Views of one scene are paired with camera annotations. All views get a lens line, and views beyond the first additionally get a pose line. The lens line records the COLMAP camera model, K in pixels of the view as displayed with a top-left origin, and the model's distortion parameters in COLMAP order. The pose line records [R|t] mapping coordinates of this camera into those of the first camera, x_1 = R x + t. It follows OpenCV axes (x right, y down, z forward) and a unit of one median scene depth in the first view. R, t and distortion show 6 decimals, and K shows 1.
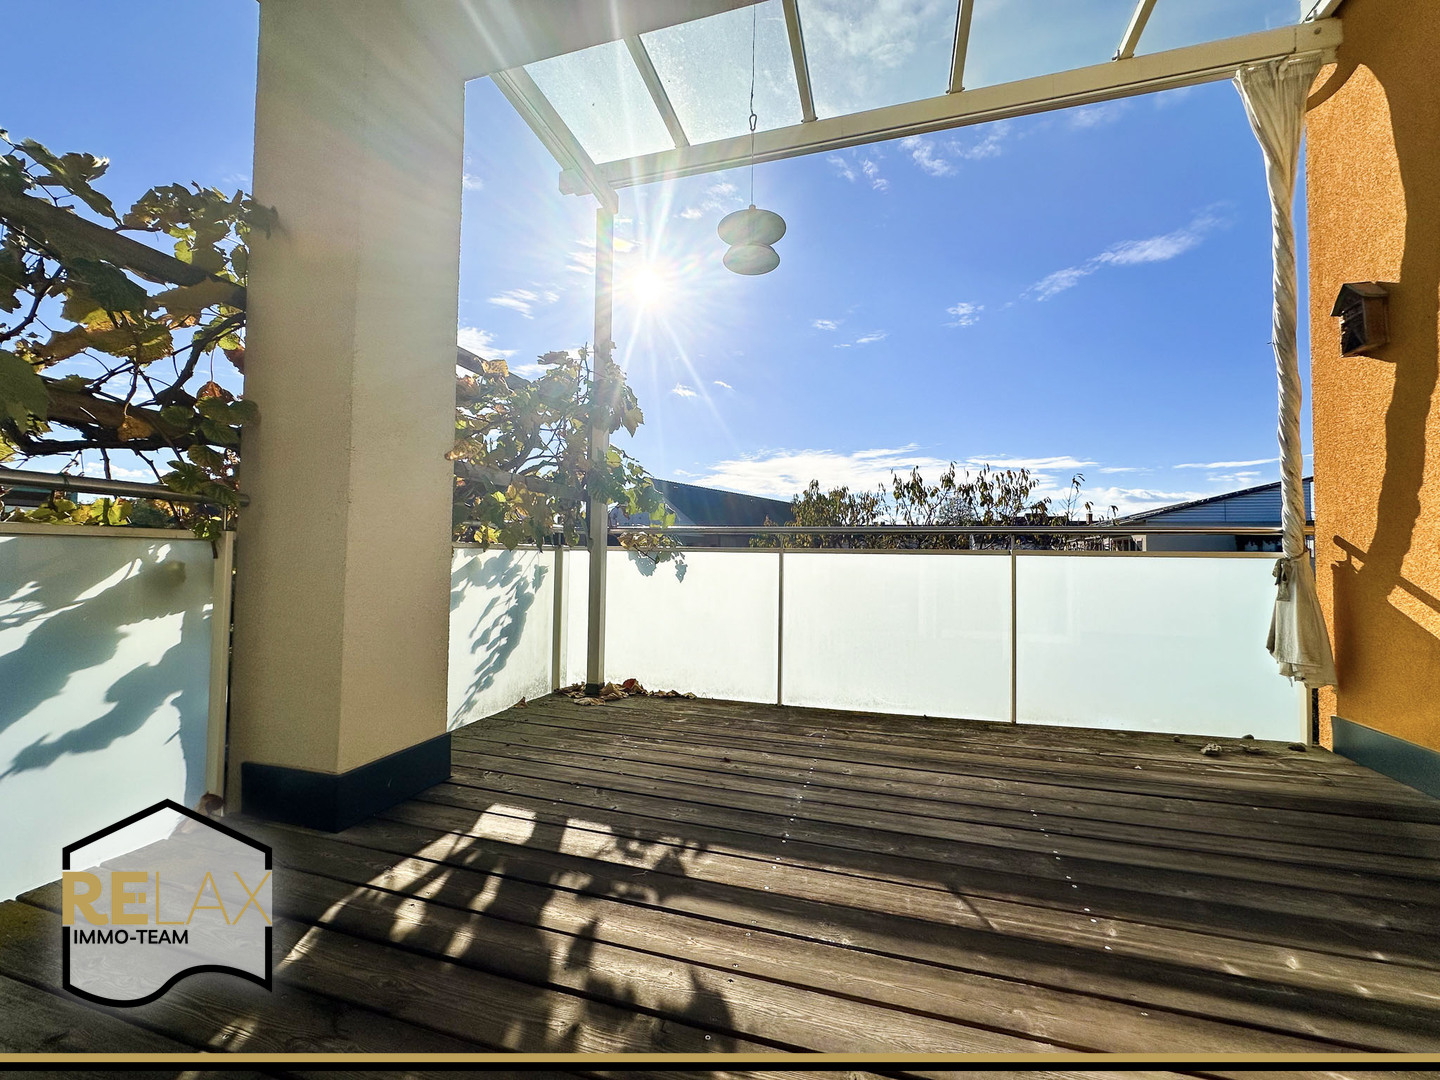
lens RADIAL K [[579.9, 0, 717.6], [0, 579.9, 535.8], [0, 0, 1]] dist [0.002357, 0.000377]
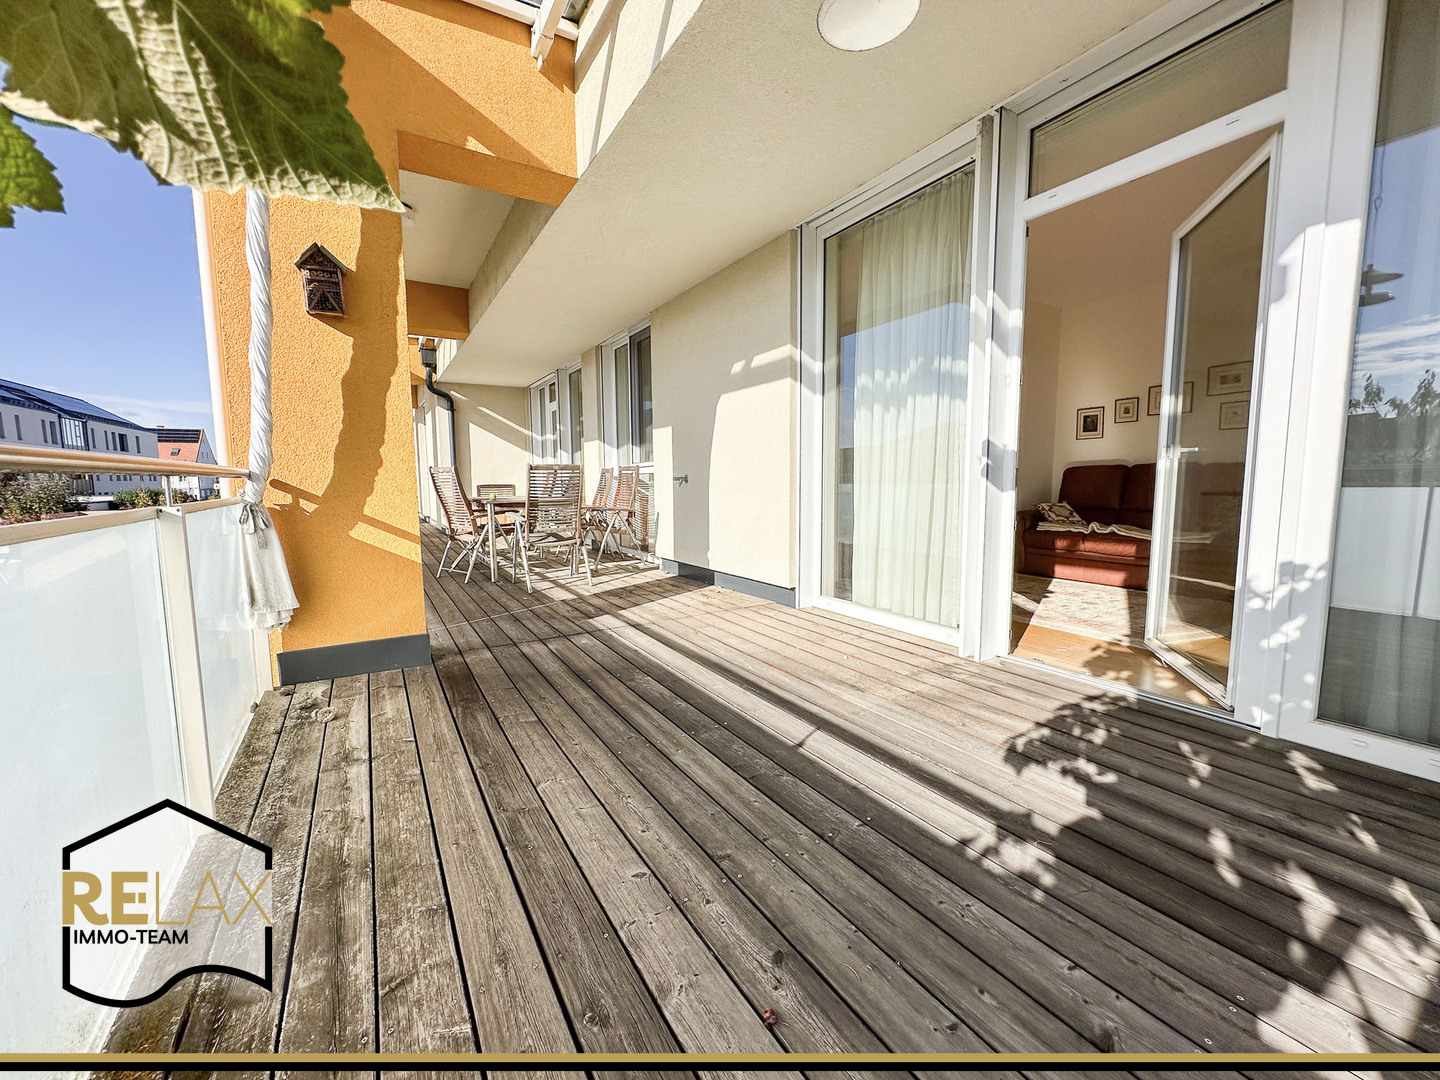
lens RADIAL K [[579.9, 0, 717.6], [0, 579.9, 535.8], [0, 0, 1]] dist [0.002357, 0.000377]
pose [[-0.743910, -0.076579, 0.663877, -0.263934], [-0.027586, 0.996085, 0.083988, -0.011567], [-0.667710, 0.044166, -0.743110, 1.633550]]
